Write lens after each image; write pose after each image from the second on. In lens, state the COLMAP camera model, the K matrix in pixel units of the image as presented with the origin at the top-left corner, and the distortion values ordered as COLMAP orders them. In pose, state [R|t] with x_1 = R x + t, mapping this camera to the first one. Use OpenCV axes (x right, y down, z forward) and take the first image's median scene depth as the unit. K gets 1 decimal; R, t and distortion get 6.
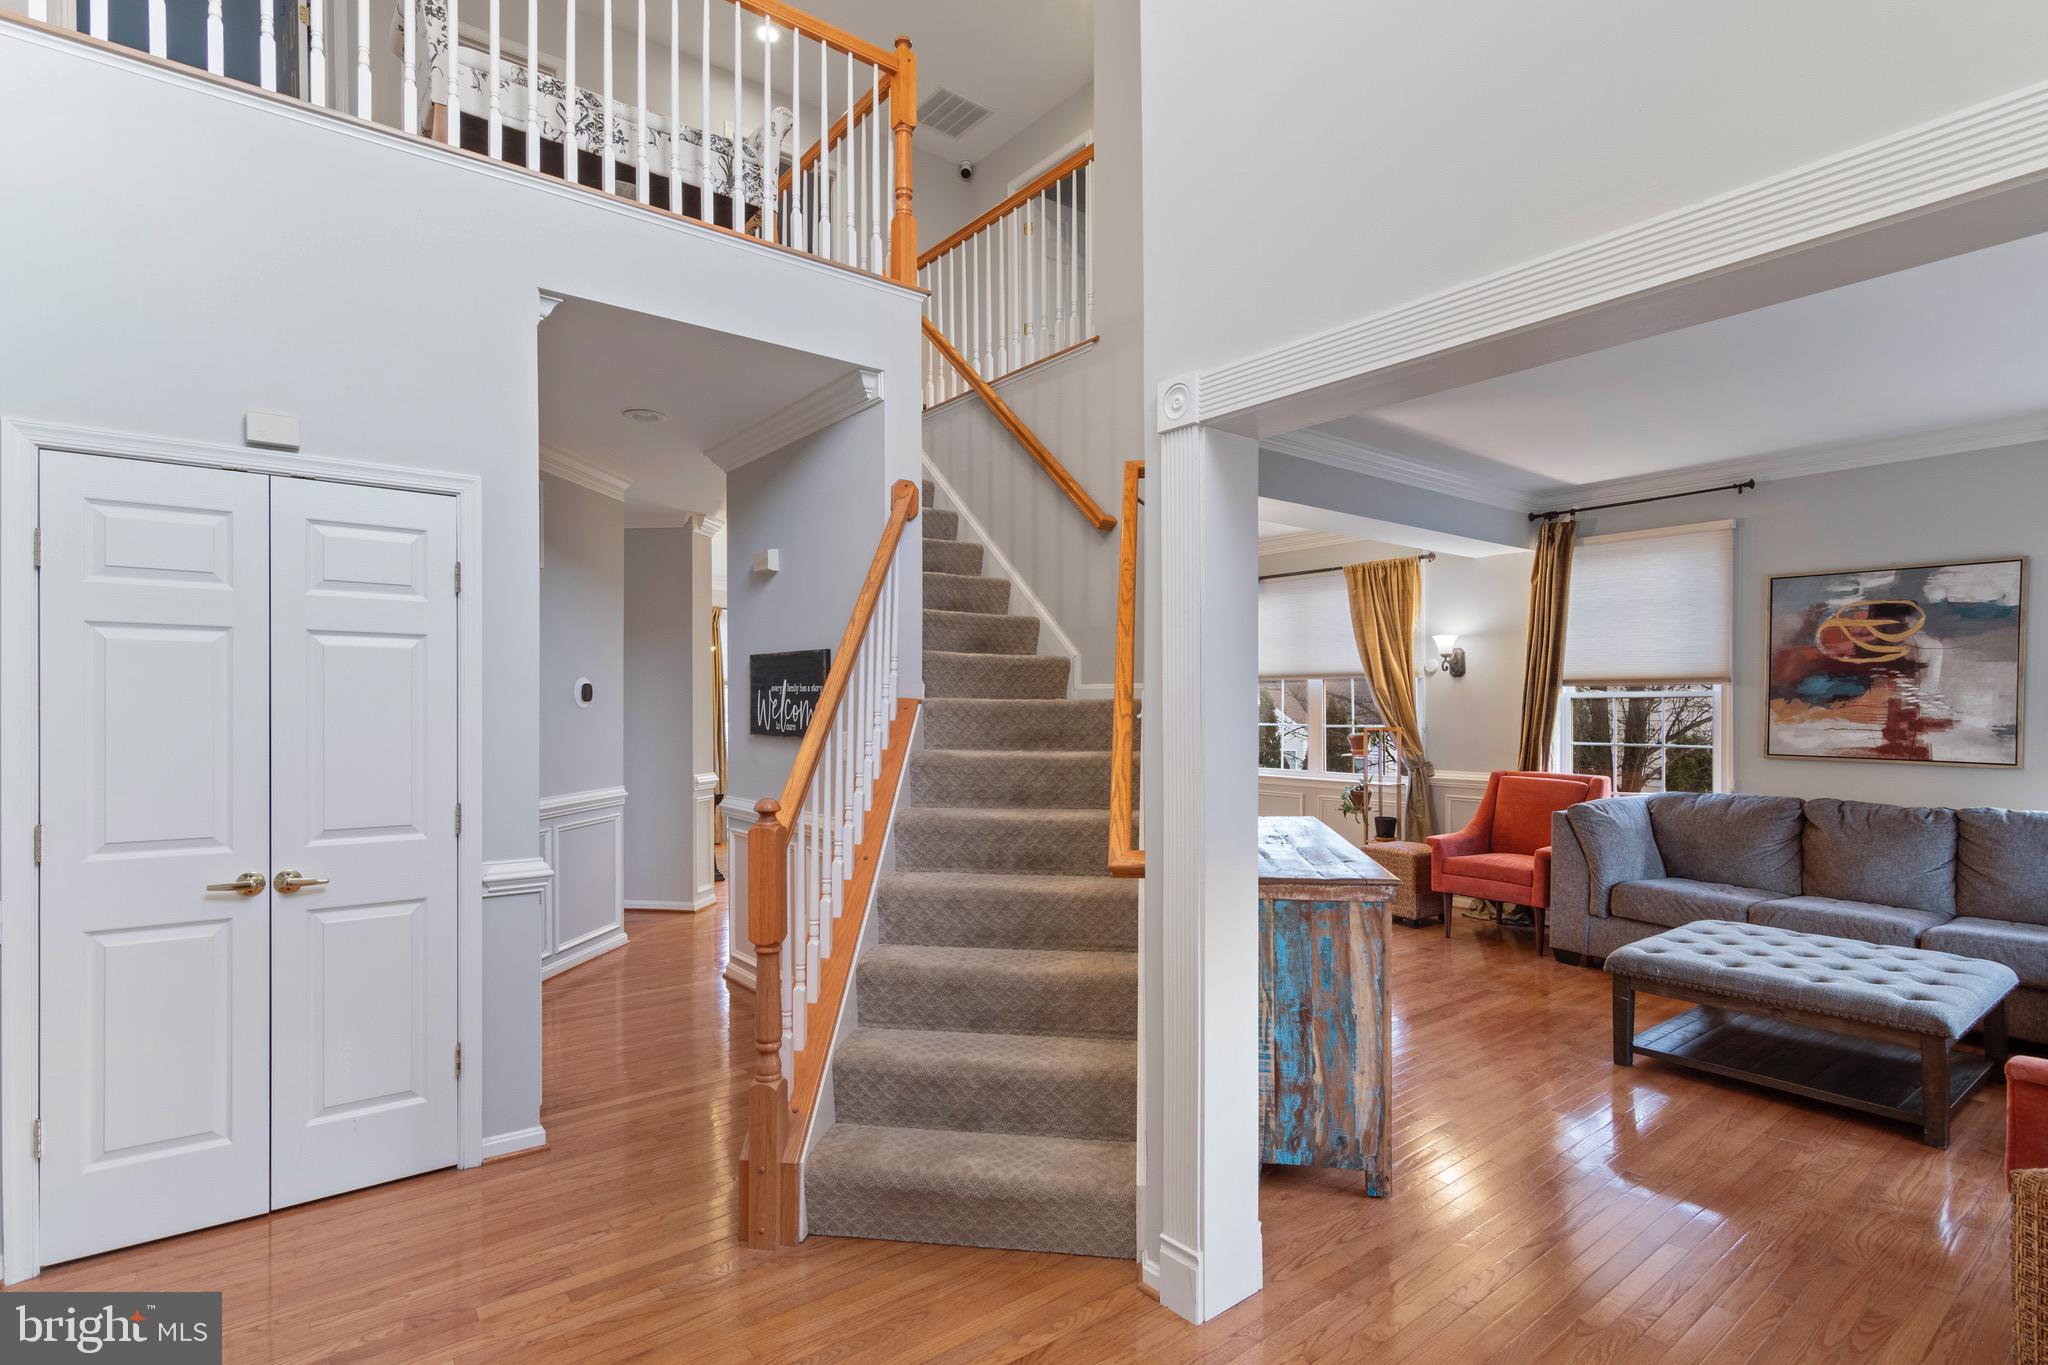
lens RADIAL K [[990.3, 0, 1014.3], [0, 990.3, 709.8], [0, 0, 1]] dist [-0.003525, 0.004815]
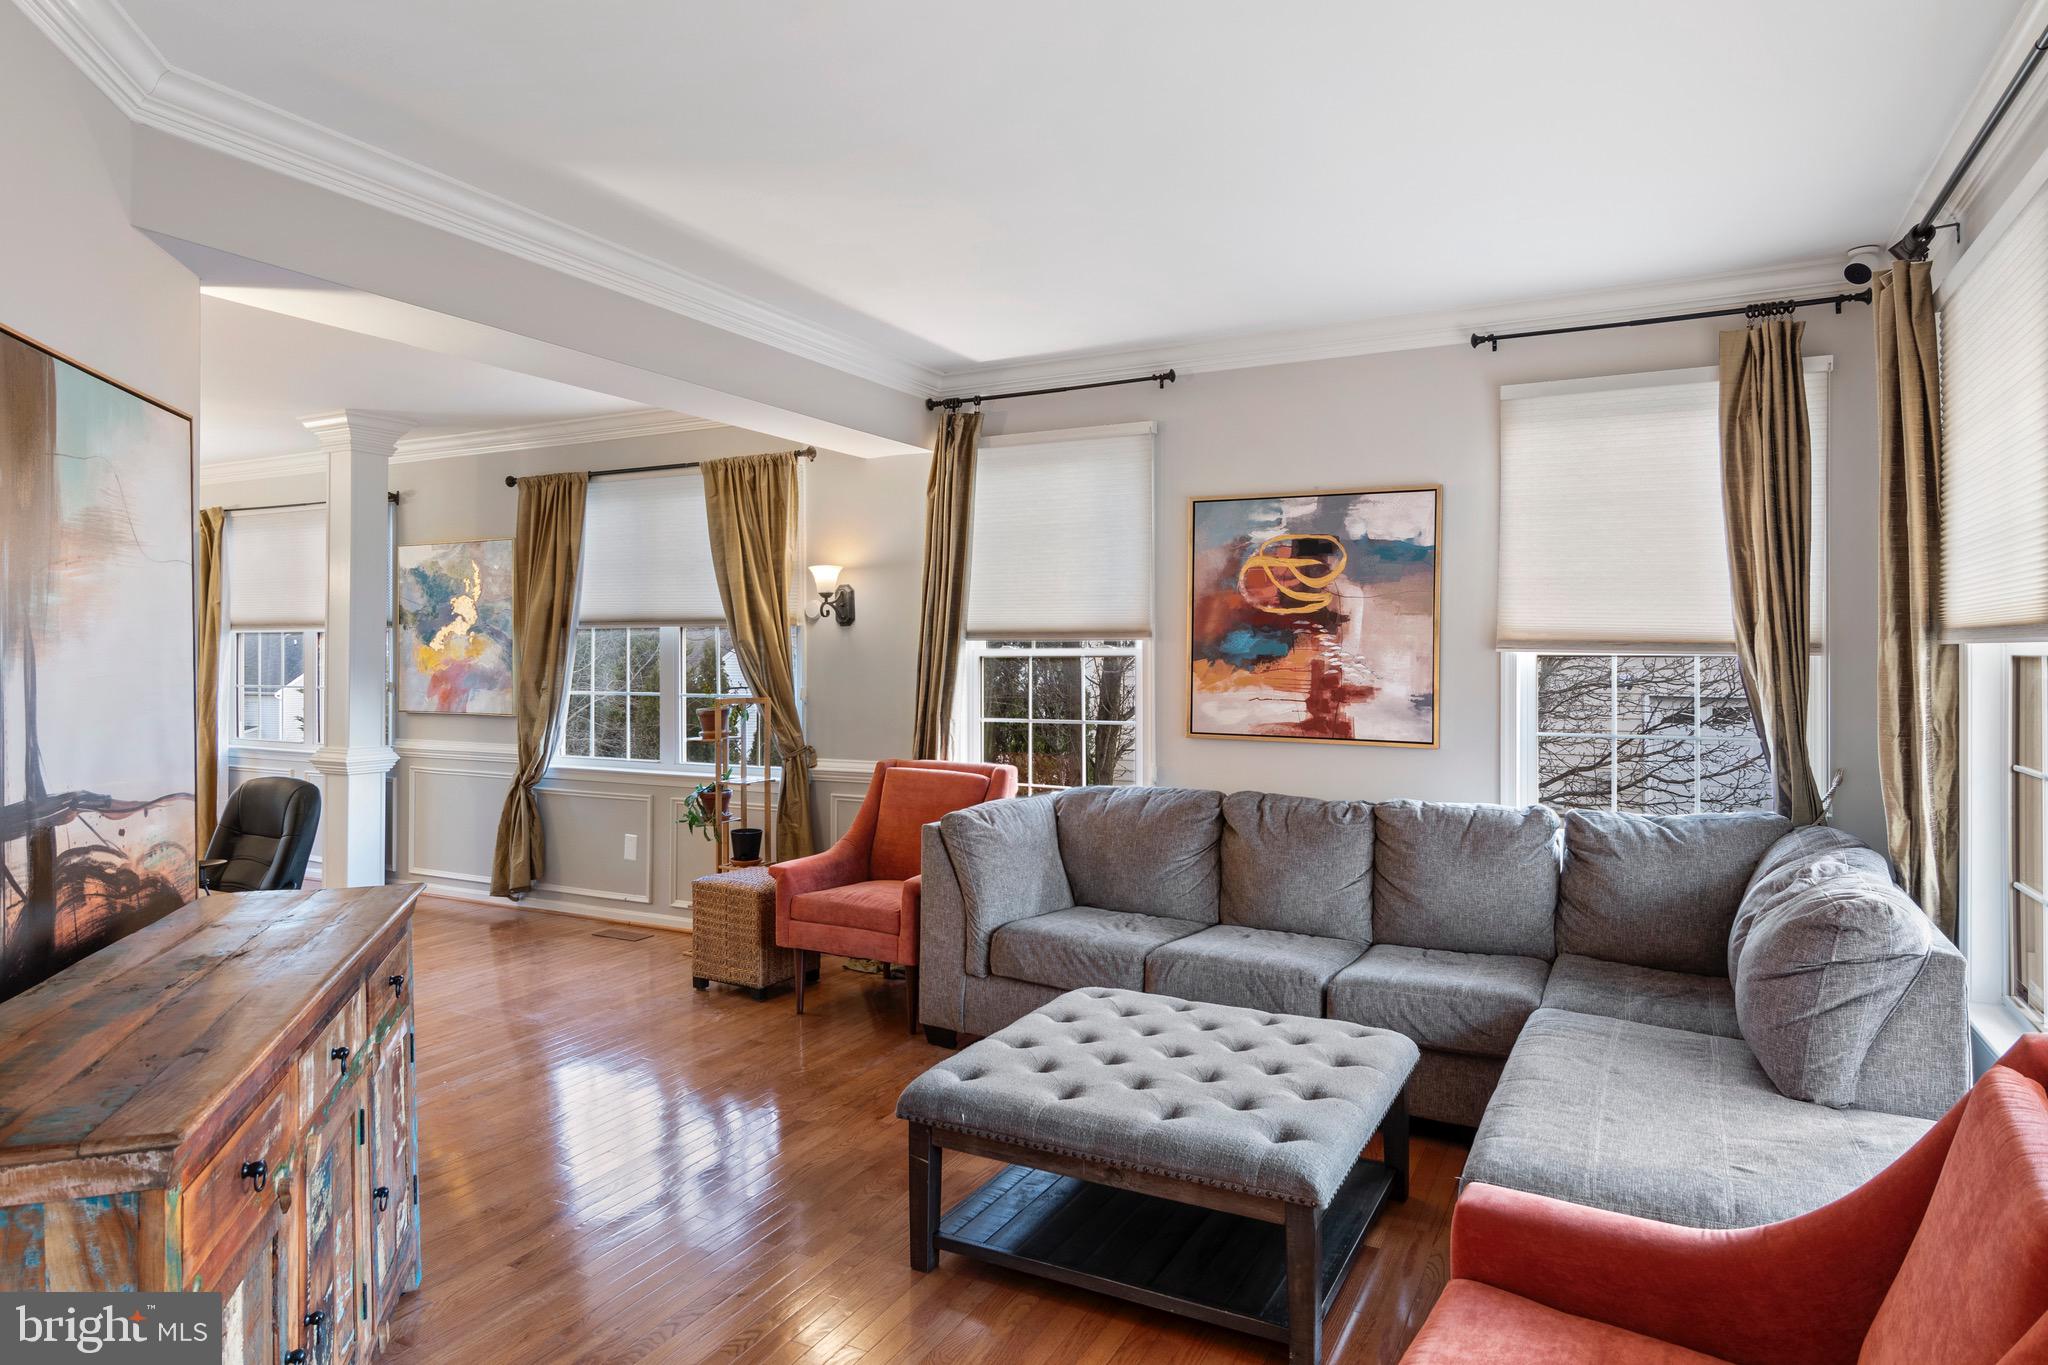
lens RADIAL K [[1211.6, 0, 1002.9], [0, 1211.6, 638.5], [0, 0, 1]] dist [0.000679, -0.001393]
pose [[0.913020, 0.007502, 0.407845, 0.255536], [0.000243, 0.999821, -0.018933, -0.009776], [-0.407914, 0.017385, 0.912855, 0.214232]]
